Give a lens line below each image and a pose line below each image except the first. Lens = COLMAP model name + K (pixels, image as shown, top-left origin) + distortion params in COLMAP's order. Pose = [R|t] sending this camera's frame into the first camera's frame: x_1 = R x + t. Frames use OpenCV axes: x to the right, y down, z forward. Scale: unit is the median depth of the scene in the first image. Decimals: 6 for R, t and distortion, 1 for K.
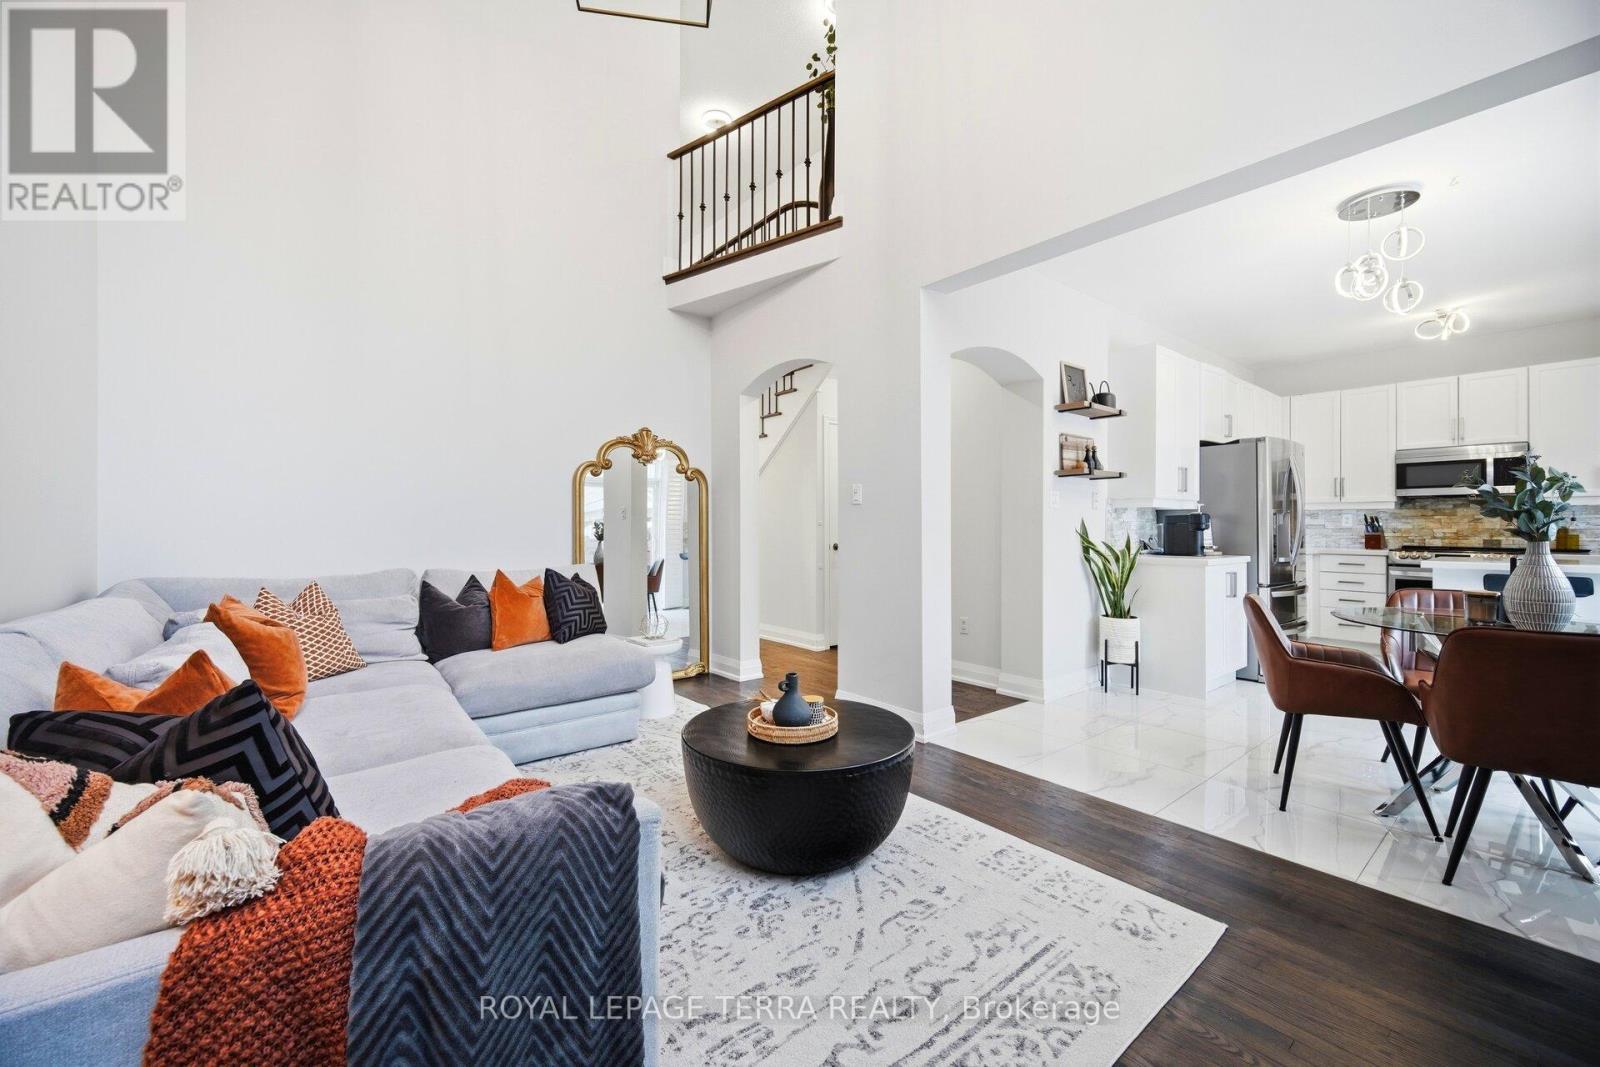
lens RADIAL K [[642.3, 0, 779.0], [0, 642.3, 529.3], [0, 0, 1]] dist [-0.014269, -0.000220]
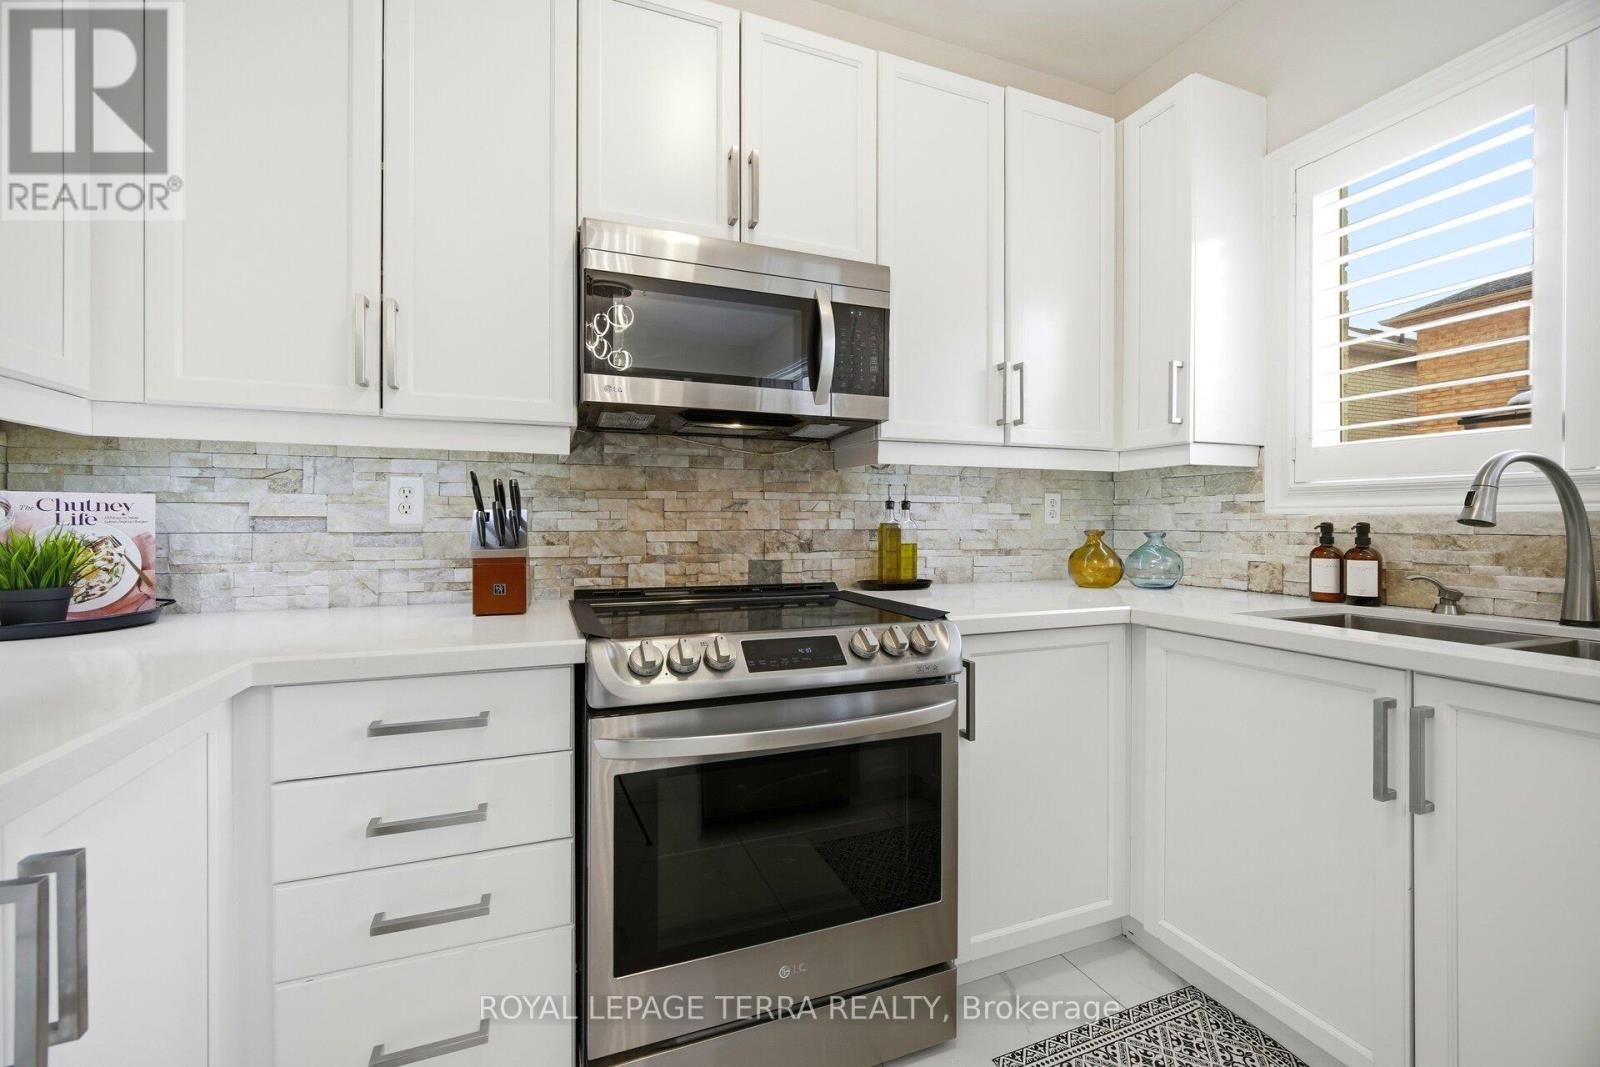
lens RADIAL K [[643.5, 0, 786.5], [0, 643.5, 524.6], [0, 0, 1]] dist [0.000366, -0.000033]
pose [[0.302509, -0.004166, 0.953137, 0.752882], [0.003342, 0.999989, 0.003310, -0.004860], [-0.953141, 0.002184, 0.302520, 0.840844]]
